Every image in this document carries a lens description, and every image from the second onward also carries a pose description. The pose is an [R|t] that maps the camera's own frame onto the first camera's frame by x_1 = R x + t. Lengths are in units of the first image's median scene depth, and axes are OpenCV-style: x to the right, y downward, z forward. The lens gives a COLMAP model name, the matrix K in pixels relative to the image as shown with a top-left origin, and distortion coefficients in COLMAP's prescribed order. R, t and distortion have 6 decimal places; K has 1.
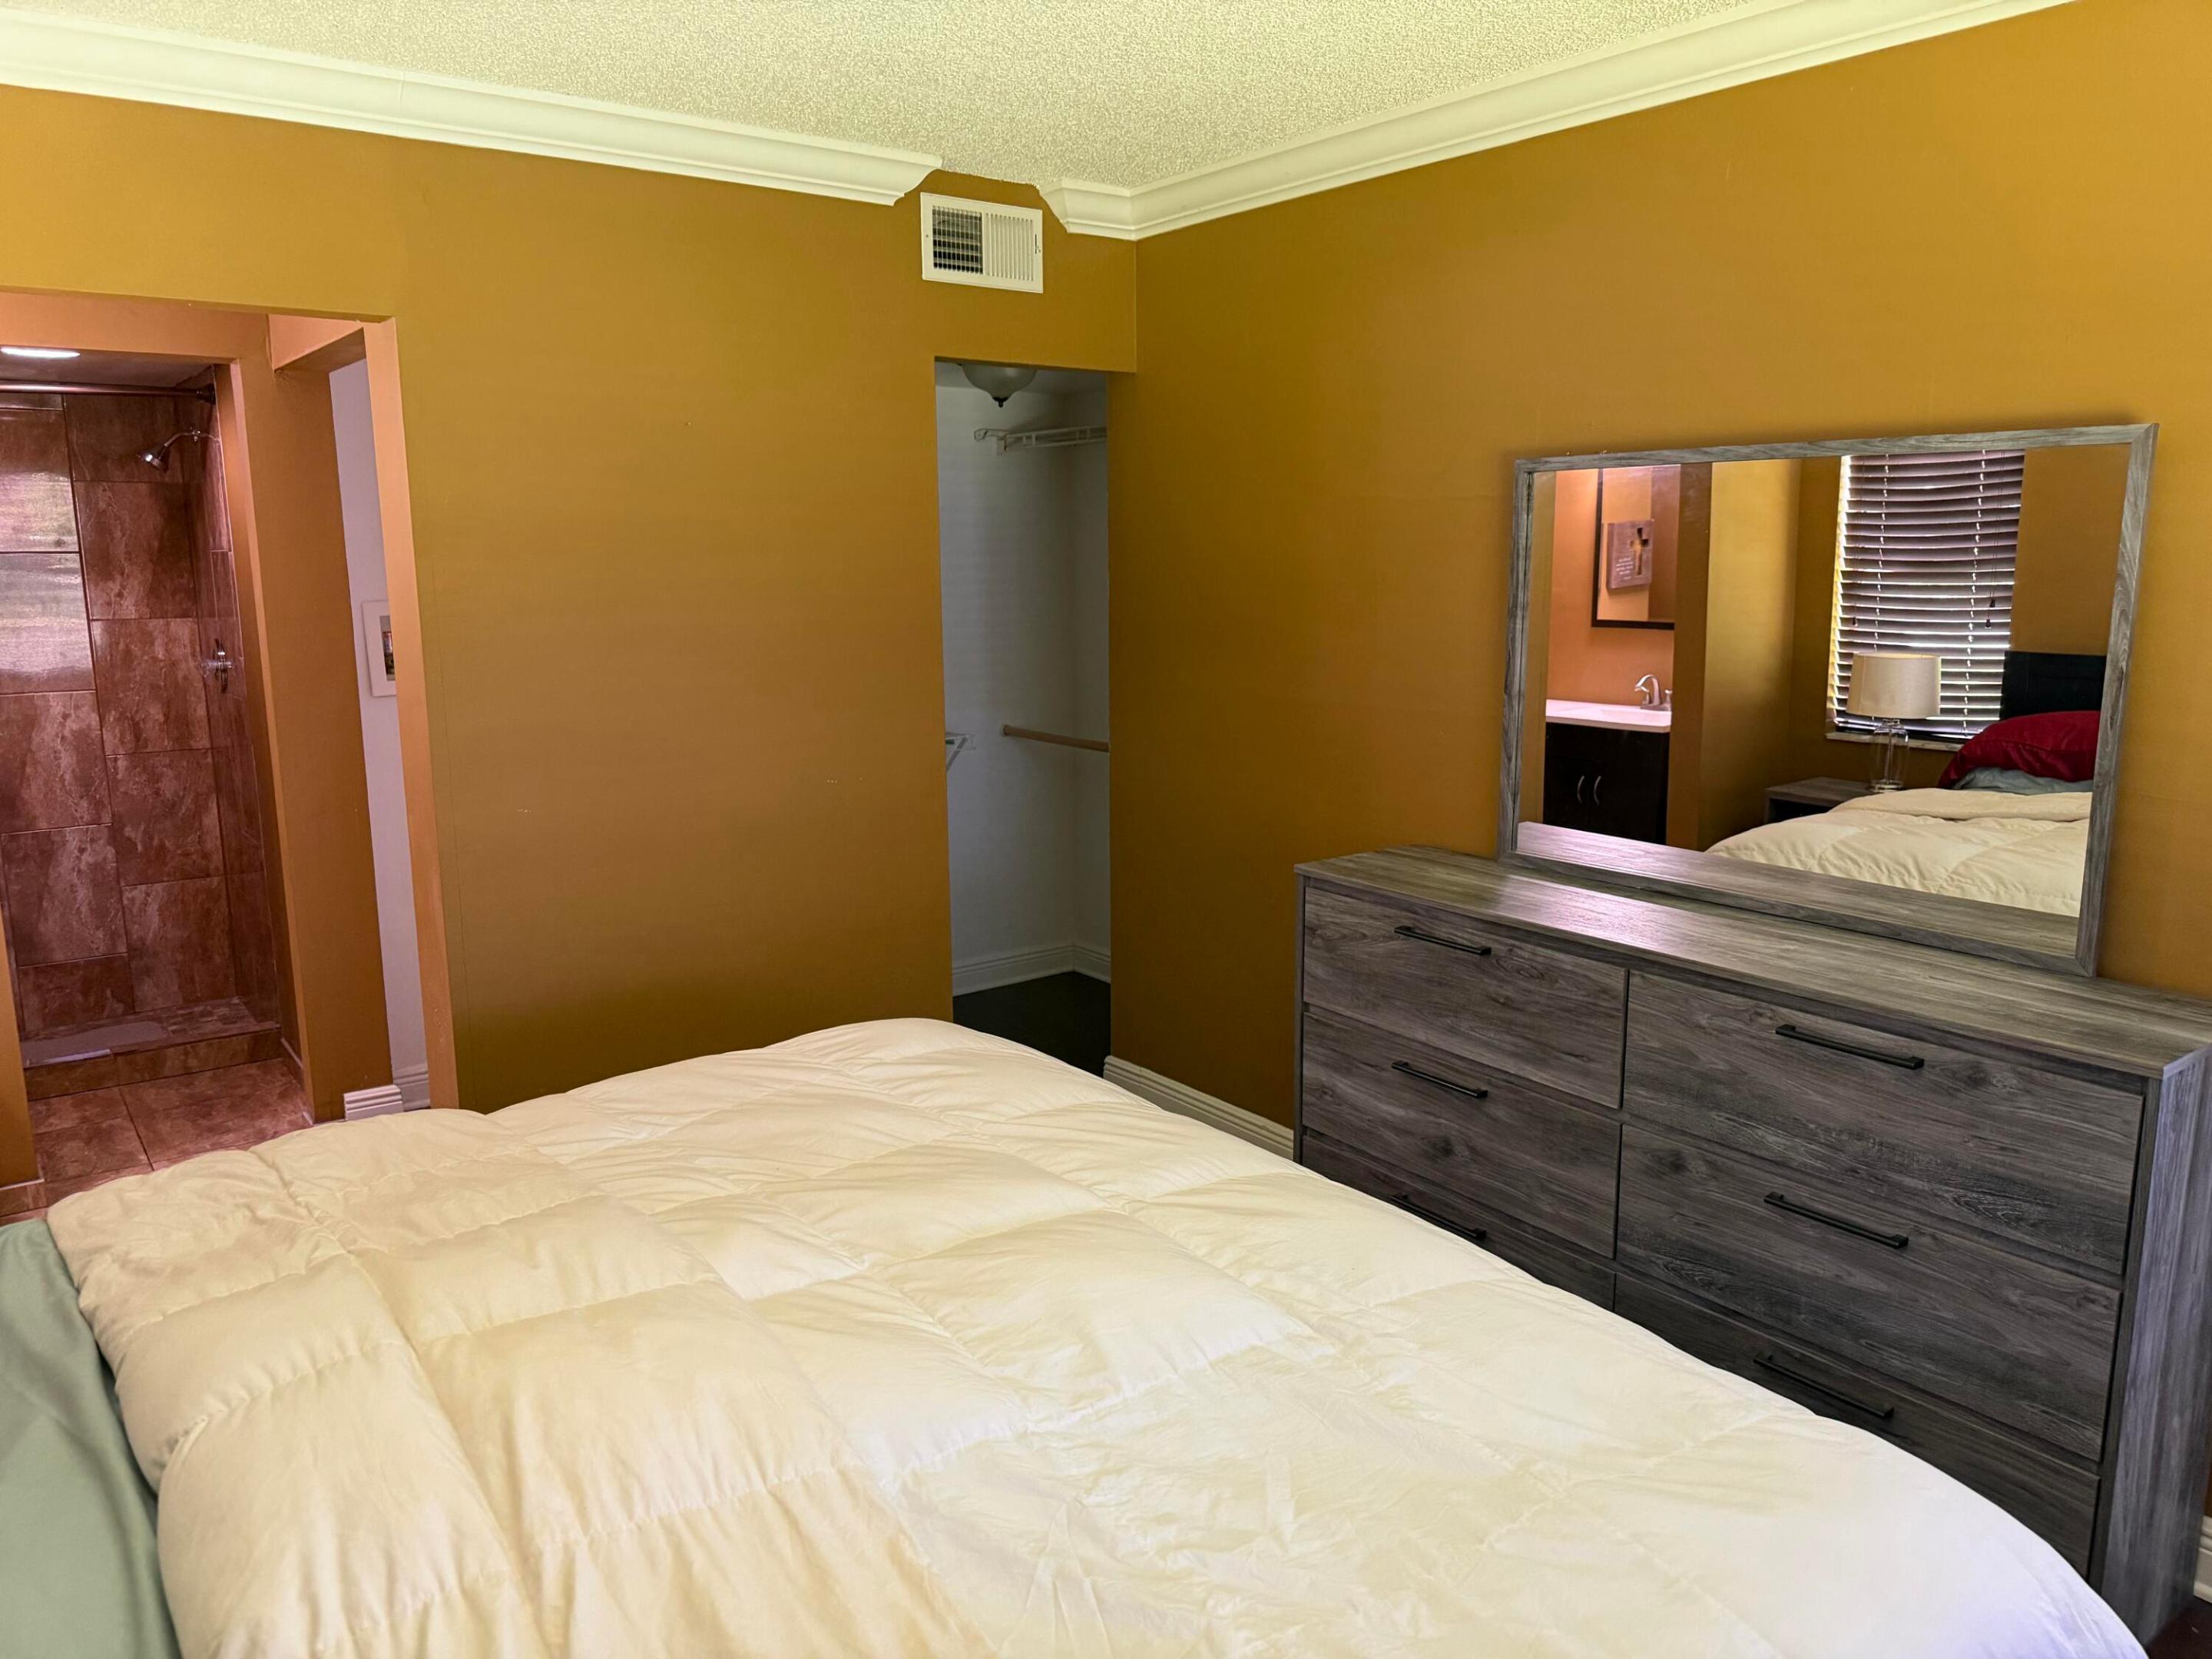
lens RADIAL K [[1567.9, 0, 1106.0], [0, 1567.9, 829.5], [0, 0, 1]] dist [0.064140, -0.000986]
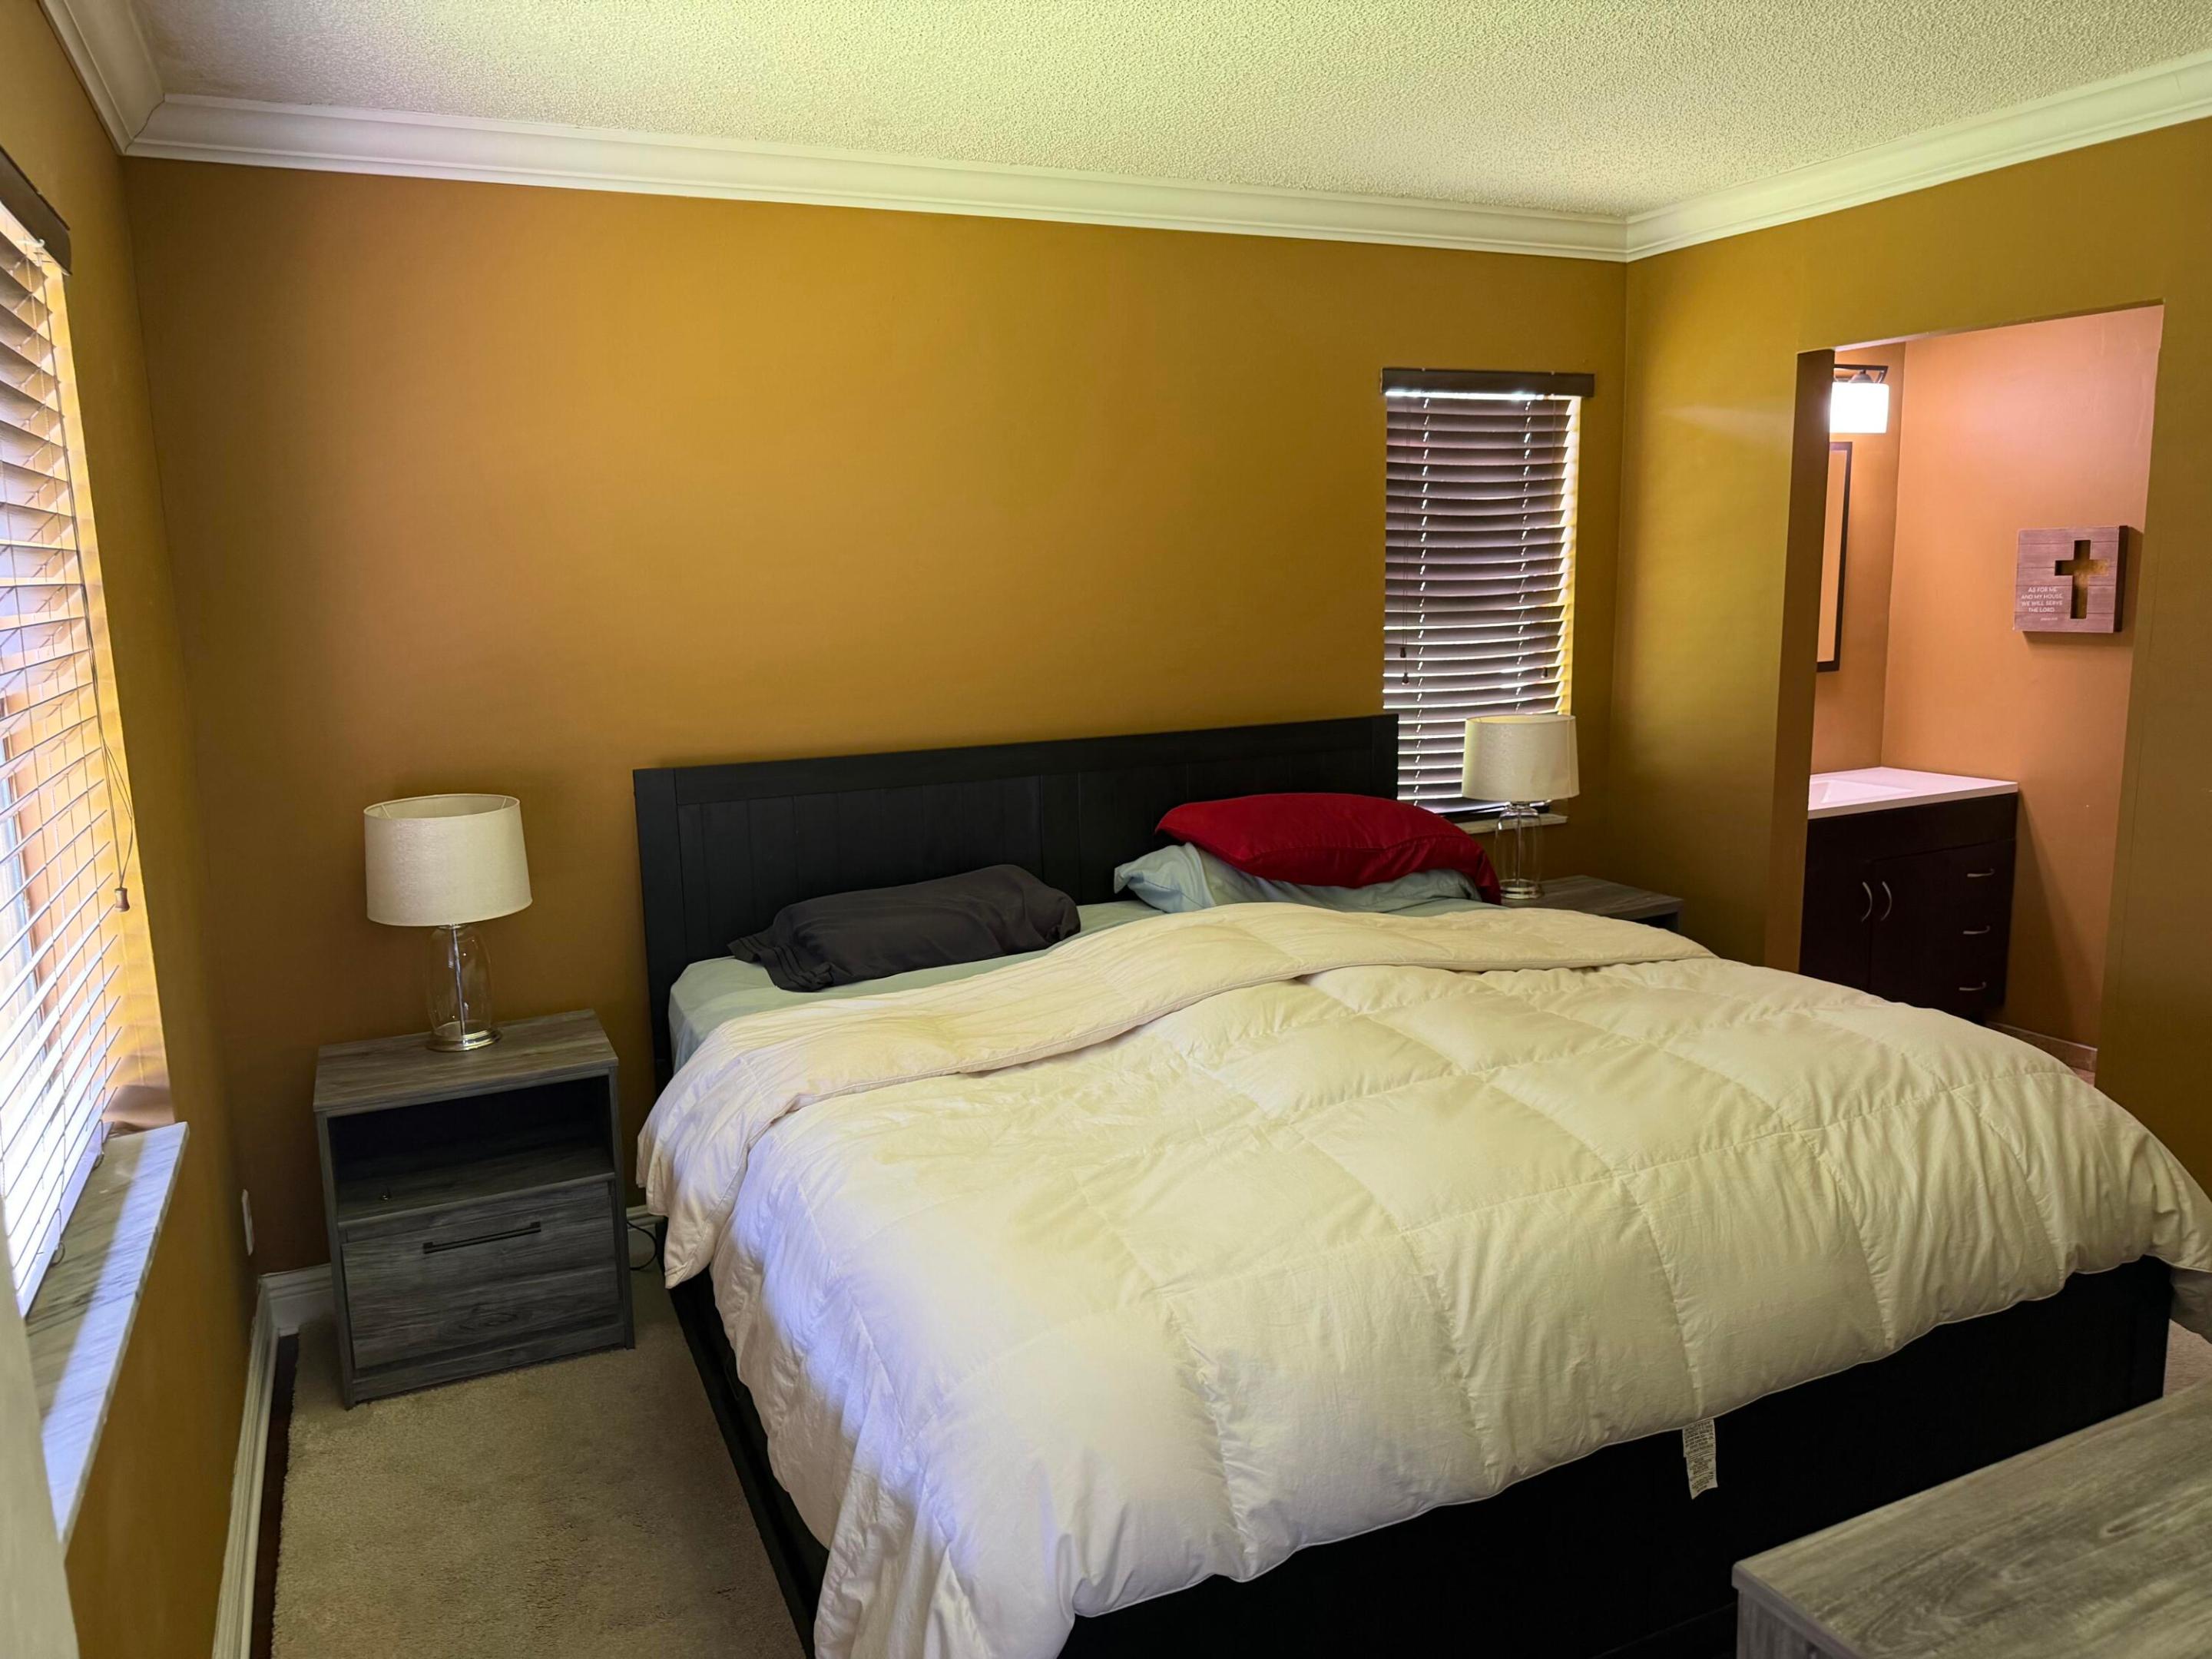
lens RADIAL K [[1537.0, 0, 1106.0], [0, 1537.0, 829.5], [0, 0, 1]] dist [-0.000114, 0.000218]
pose [[-0.191404, 0.189884, -0.962969, 0.860367], [-0.134323, 0.966810, 0.217340, -0.129371], [0.972277, 0.170948, -0.159545, 0.621041]]
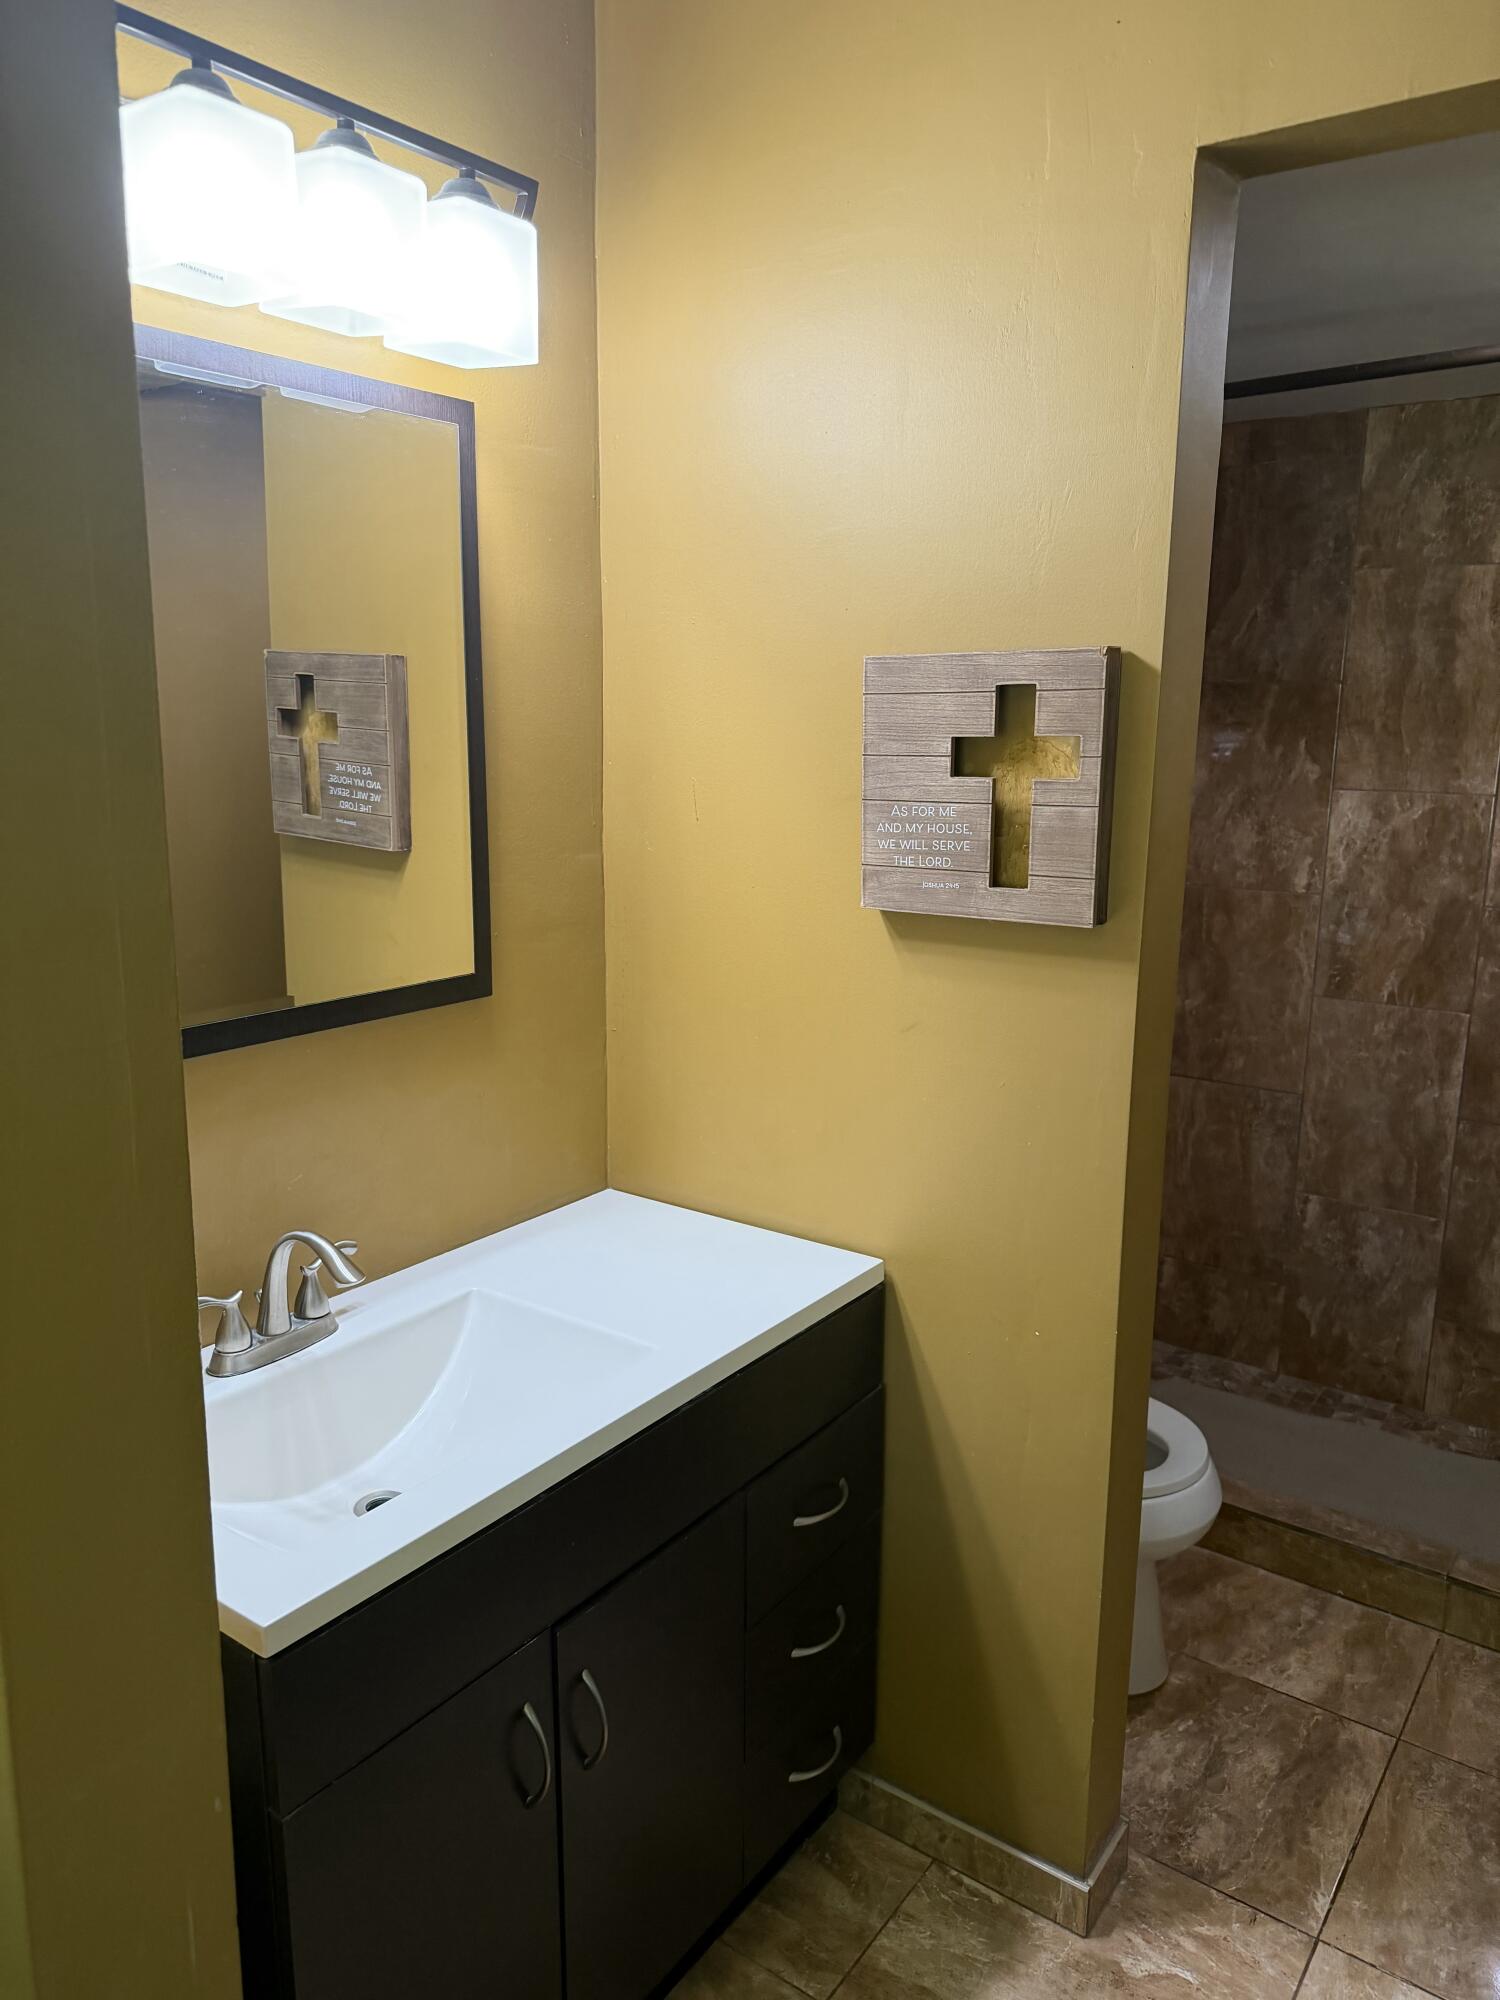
lens RADIAL K [[1417.6, 0, 750.0], [0, 1417.6, 1000.0], [0, 0, 1]] dist [0.064140, -0.000986]
pose [[0.295357, 0.194526, -0.935374, -0.460733], [-0.177186, 0.973220, 0.146448, -0.152696], [0.938813, 0.122481, 0.321915, 1.053971]]
